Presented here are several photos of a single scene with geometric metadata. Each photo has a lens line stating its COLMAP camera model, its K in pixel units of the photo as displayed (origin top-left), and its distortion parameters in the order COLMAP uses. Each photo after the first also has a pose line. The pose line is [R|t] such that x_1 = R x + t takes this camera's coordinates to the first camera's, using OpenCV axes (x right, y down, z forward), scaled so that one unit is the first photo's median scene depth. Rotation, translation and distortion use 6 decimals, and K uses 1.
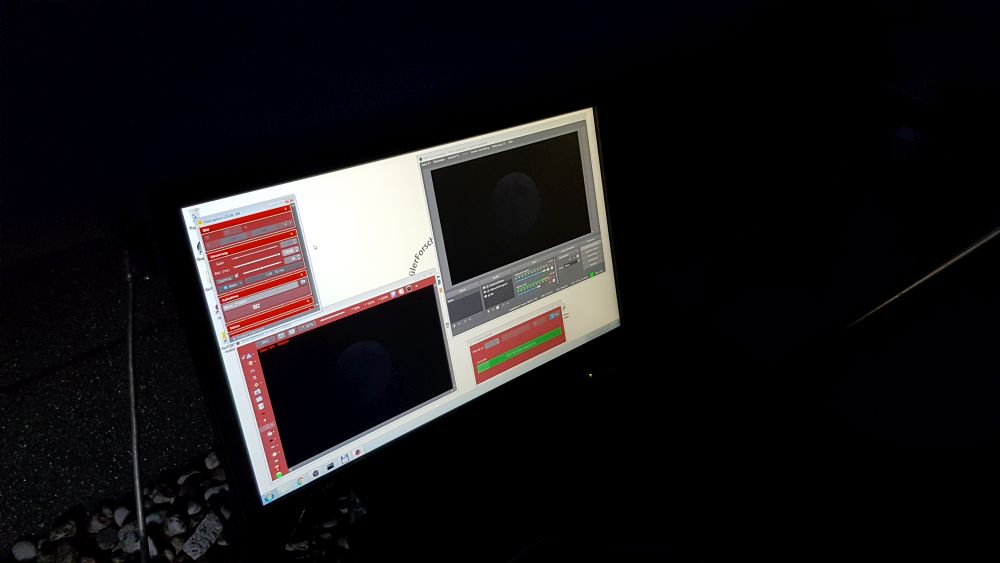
lens RADIAL K [[785.0, 0, 495.6], [0, 785.0, 285.2], [0, 0, 1]] dist [0.108309, -0.200979]
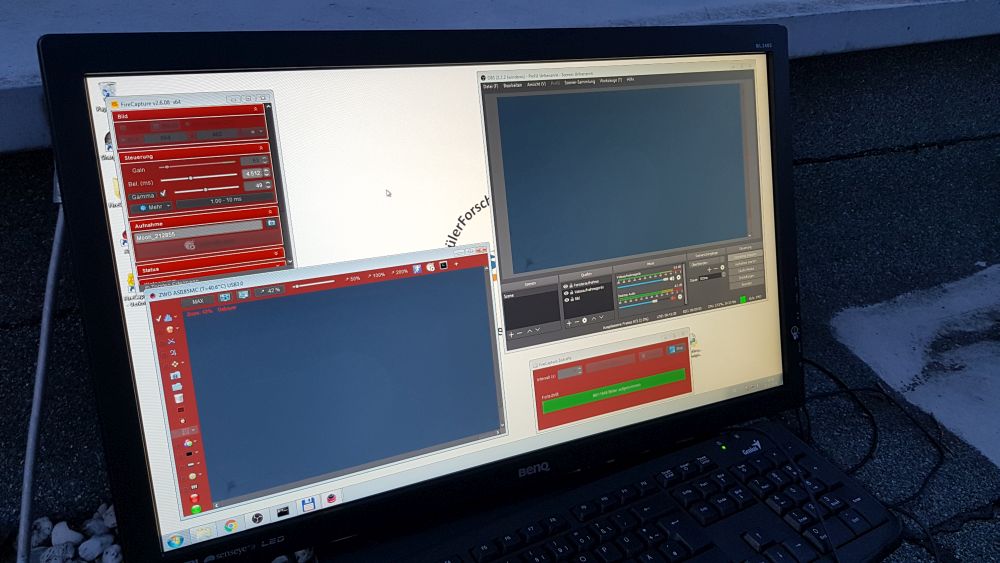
lens RADIAL K [[775.5, 0, 506.4], [0, 775.5, 282.6], [0, 0, 1]] dist [0.094529, -0.192347]
pose [[0.966205, 0.103734, -0.235982, 0.101993], [-0.129195, 0.987050, -0.095086, 0.076277], [0.223063, 0.122361, 0.967094, 0.376164]]
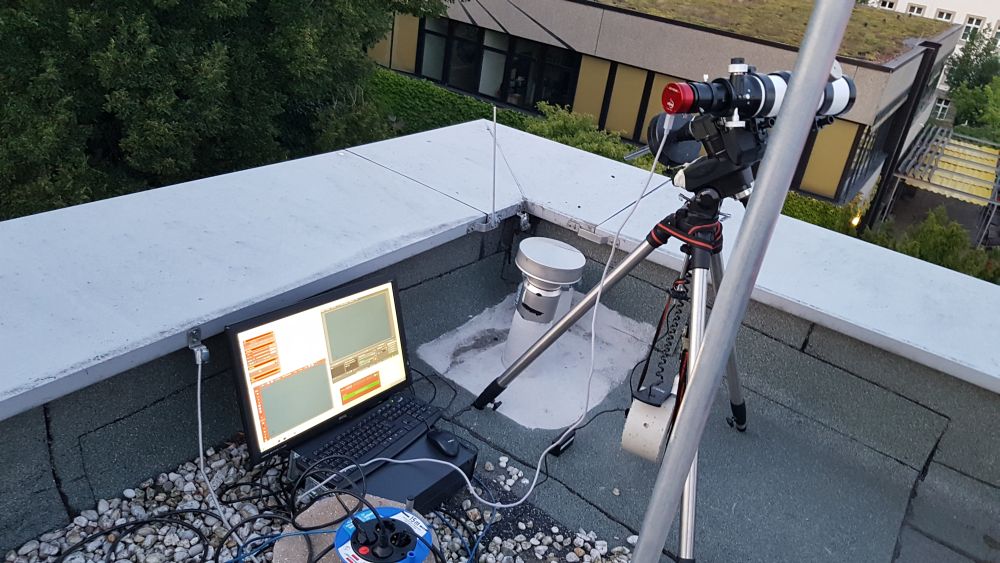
lens RADIAL K [[766.1, 0, 524.0], [0, 766.1, 278.9], [0, 0, 1]] dist [0.003289, -0.001552]
pose [[0.955462, -0.004970, 0.295074, -0.192729], [0.043025, 0.991521, -0.122613, 0.062816], [-0.291963, 0.129848, 0.947575, -1.434518]]
